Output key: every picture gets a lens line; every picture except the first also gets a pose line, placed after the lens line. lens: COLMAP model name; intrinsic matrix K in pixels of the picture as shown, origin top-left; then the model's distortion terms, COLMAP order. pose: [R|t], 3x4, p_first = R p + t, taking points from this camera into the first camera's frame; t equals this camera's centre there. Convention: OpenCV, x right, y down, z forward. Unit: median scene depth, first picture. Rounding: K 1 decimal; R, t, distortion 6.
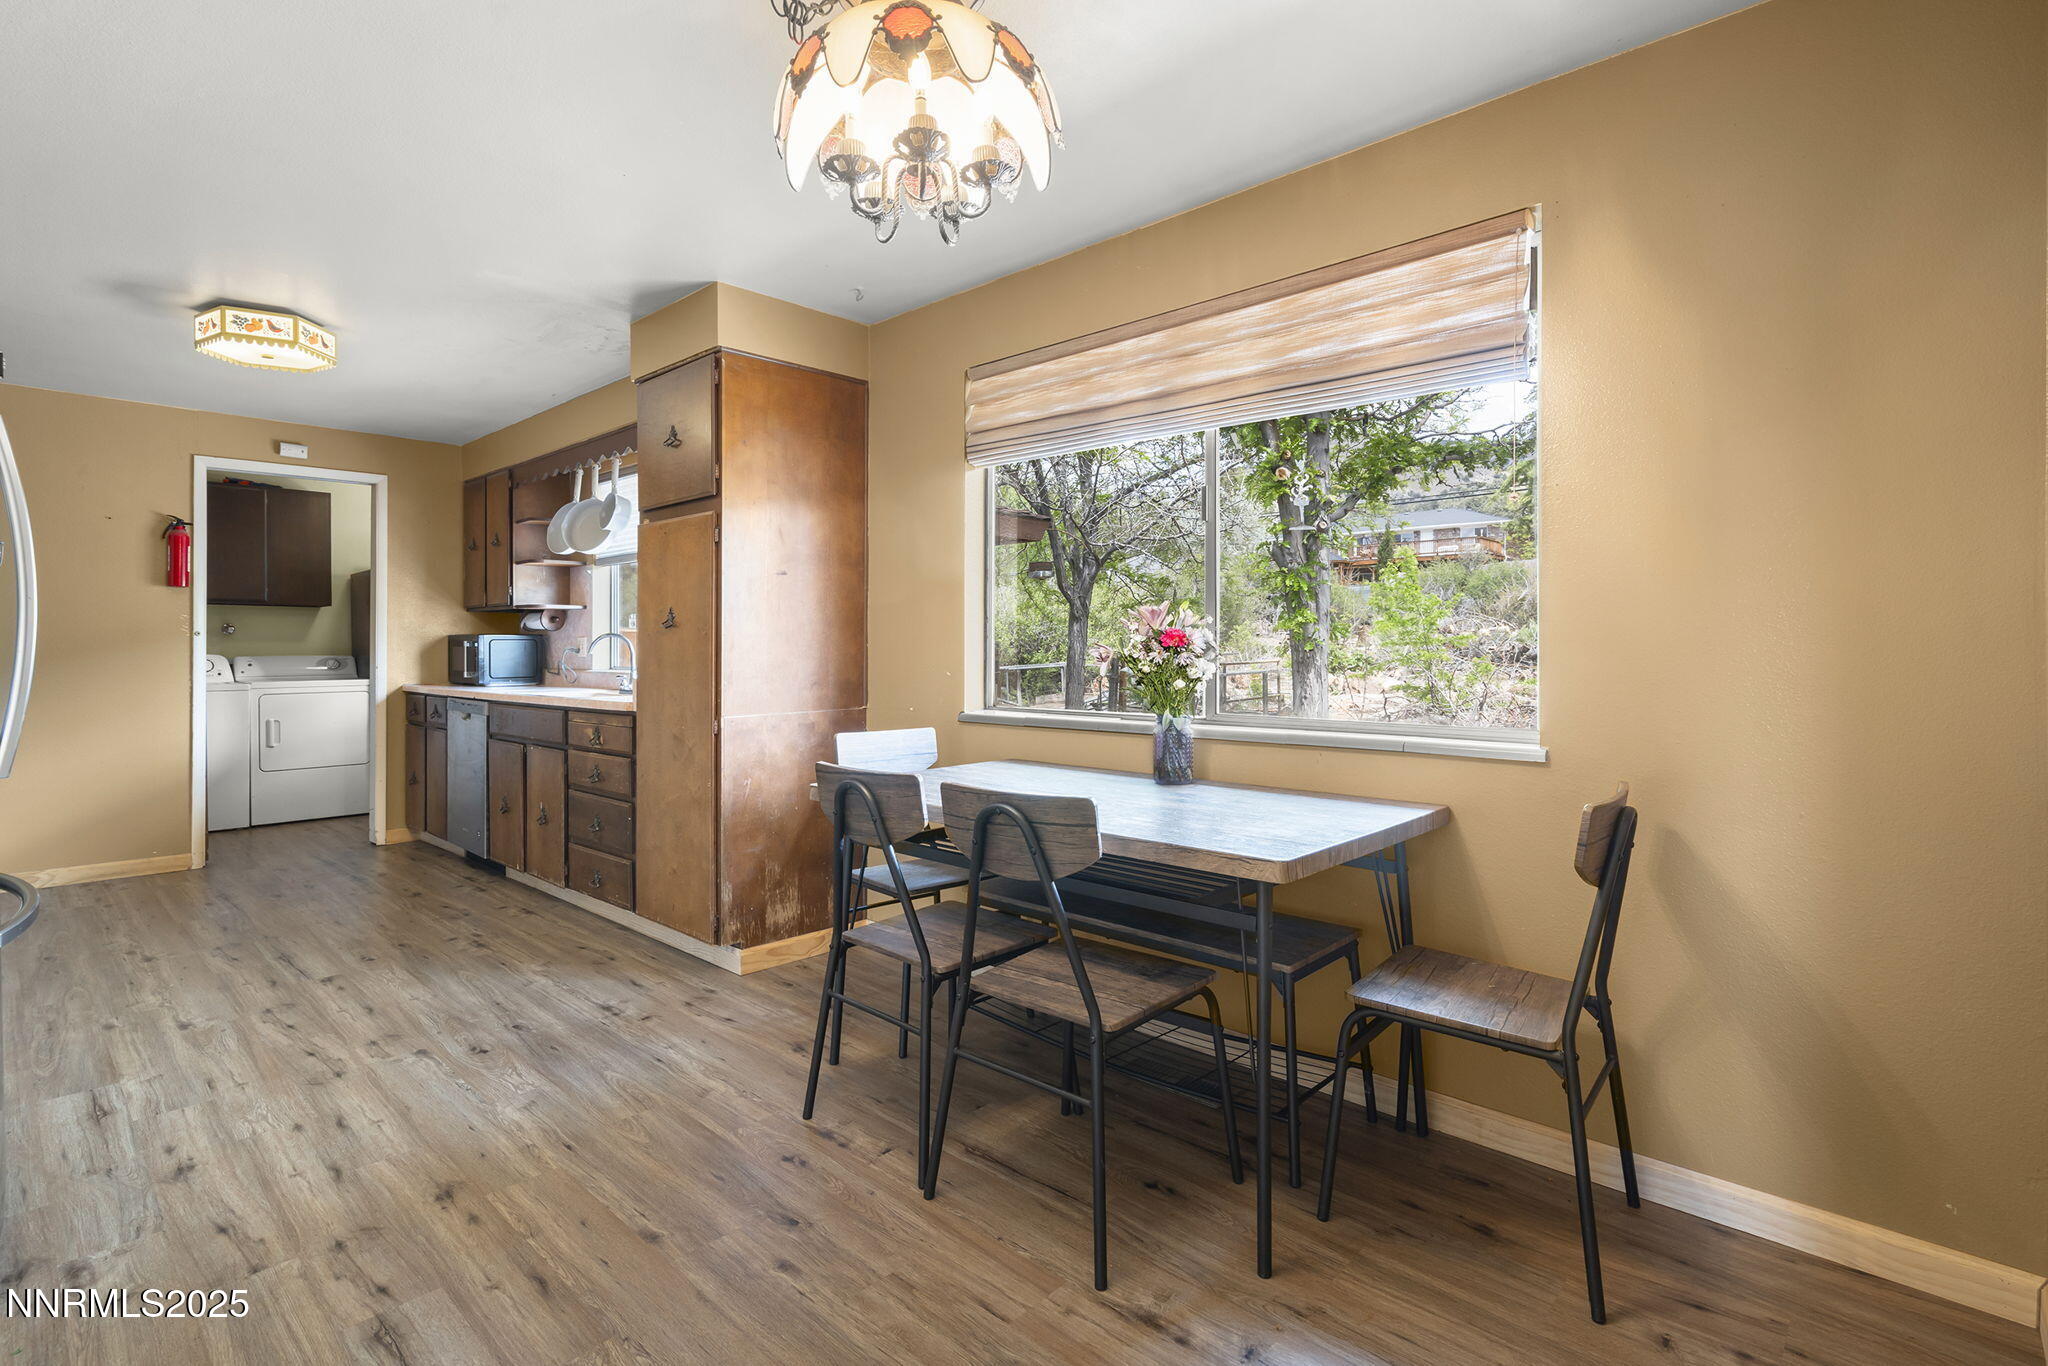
lens RADIAL K [[951.5, 0, 1029.5], [0, 951.5, 650.2], [0, 0, 1]] dist [-0.000045, -0.000066]
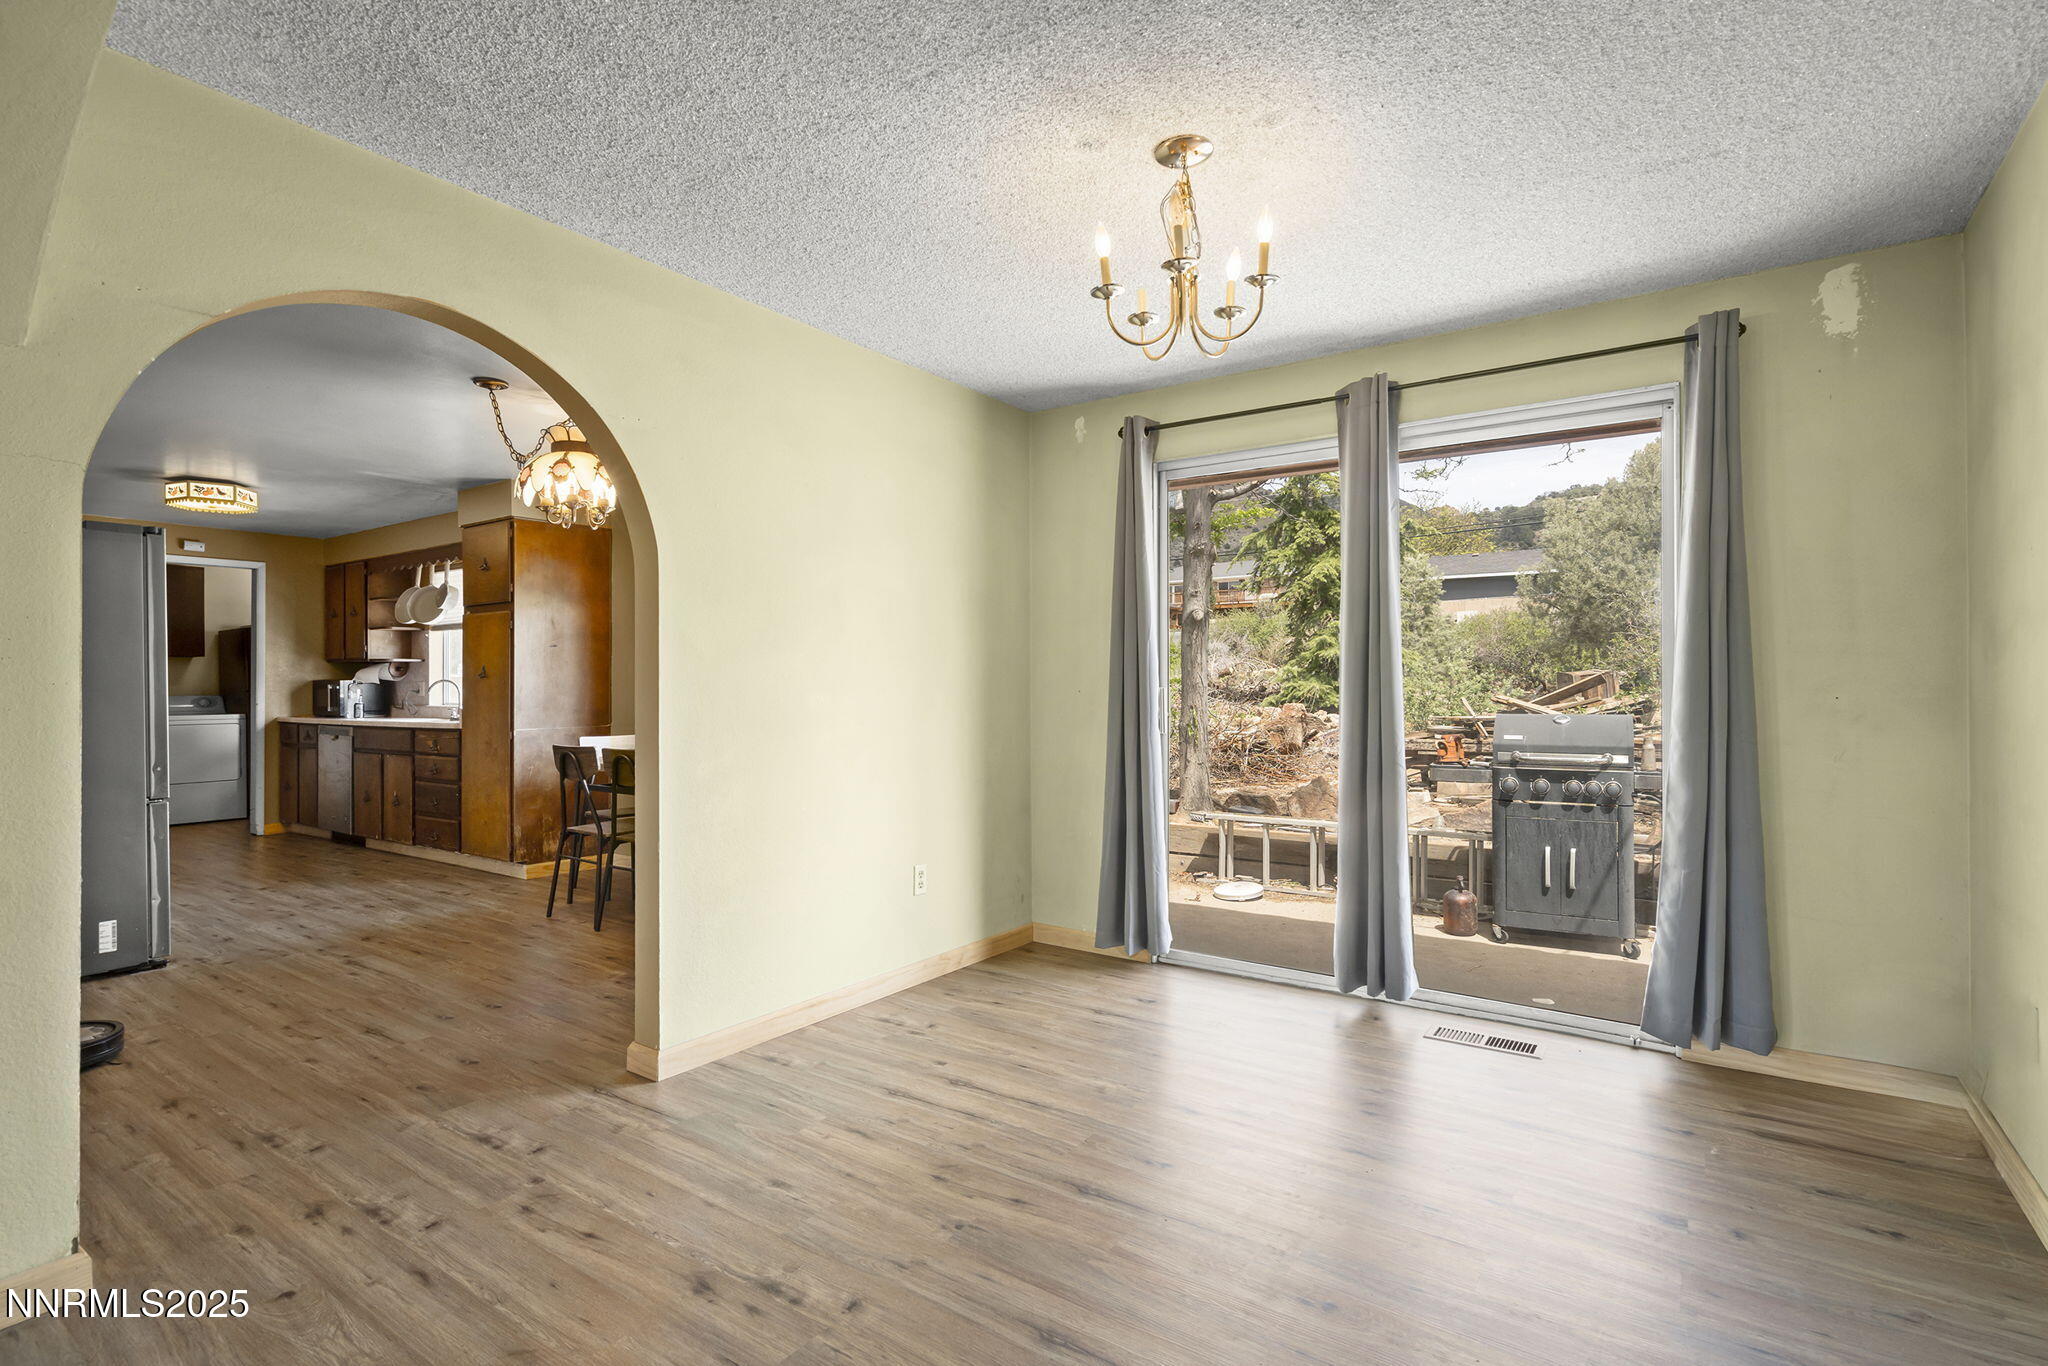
lens RADIAL K [[985.6, 0, 1031.9], [0, 985.6, 688.2], [0, 0, 1]] dist [0.013206, 0.000148]
pose [[0.992053, -0.000989, 0.125815, 0.261405], [0.001299, 0.999996, -0.002384, 0.000258], [-0.125812, 0.002529, 0.992051, -0.614894]]
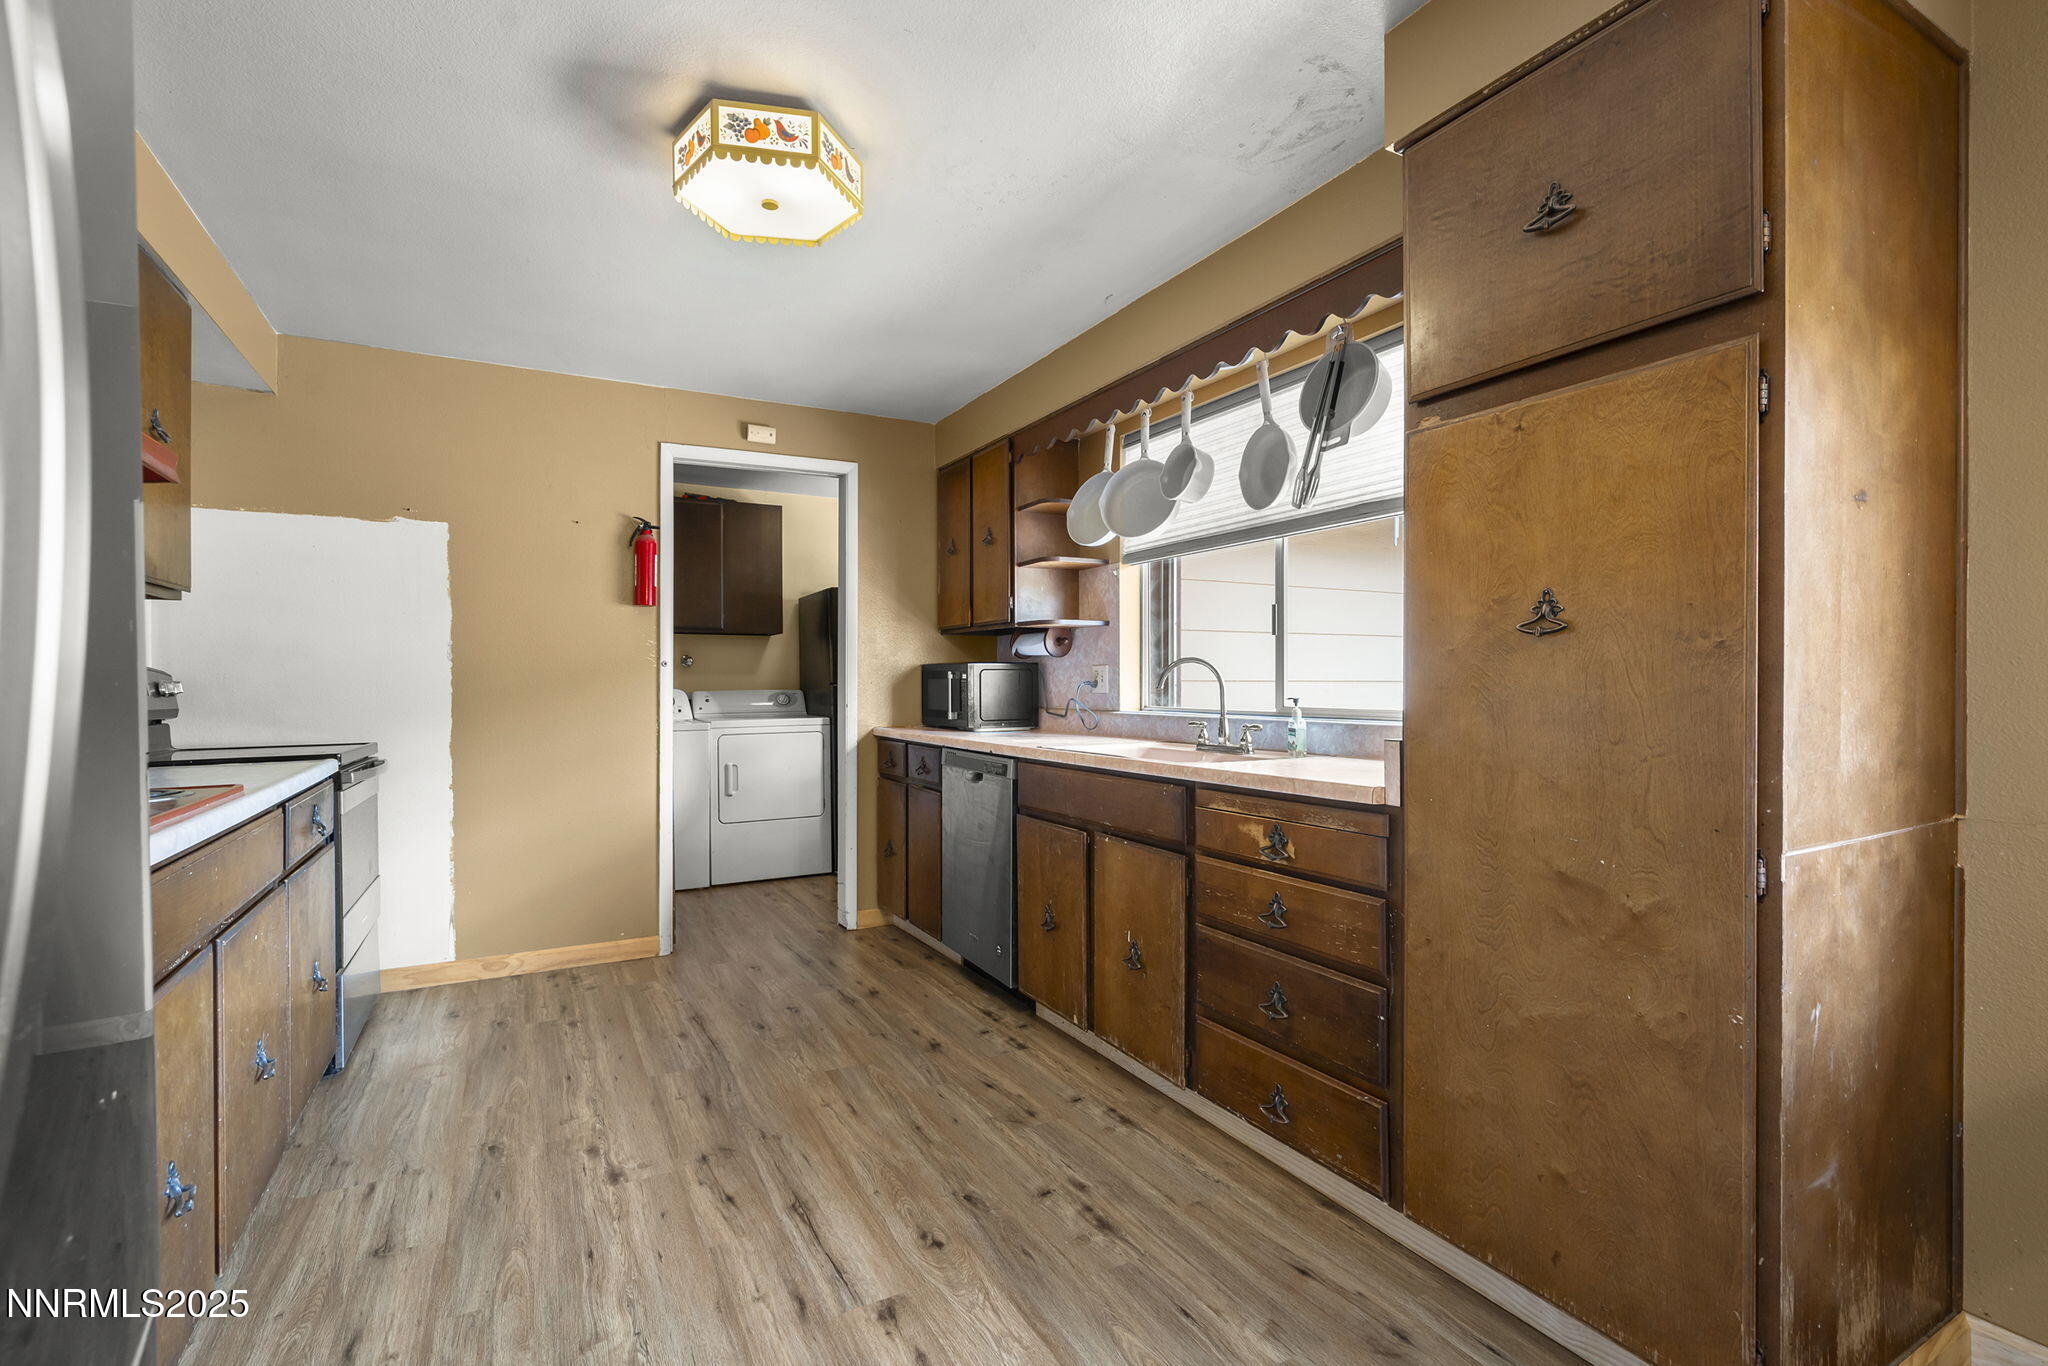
lens RADIAL K [[907.8, 0, 1024.0], [0, 907.8, 683.0], [0, 0, 1]] dist [-0.001110, -0.000001]
pose [[0.947228, -0.001683, -0.320555, -0.342751], [0.001732, 0.999998, -0.000135, -0.000400], [0.320555, -0.000427, 0.947230, 0.372632]]
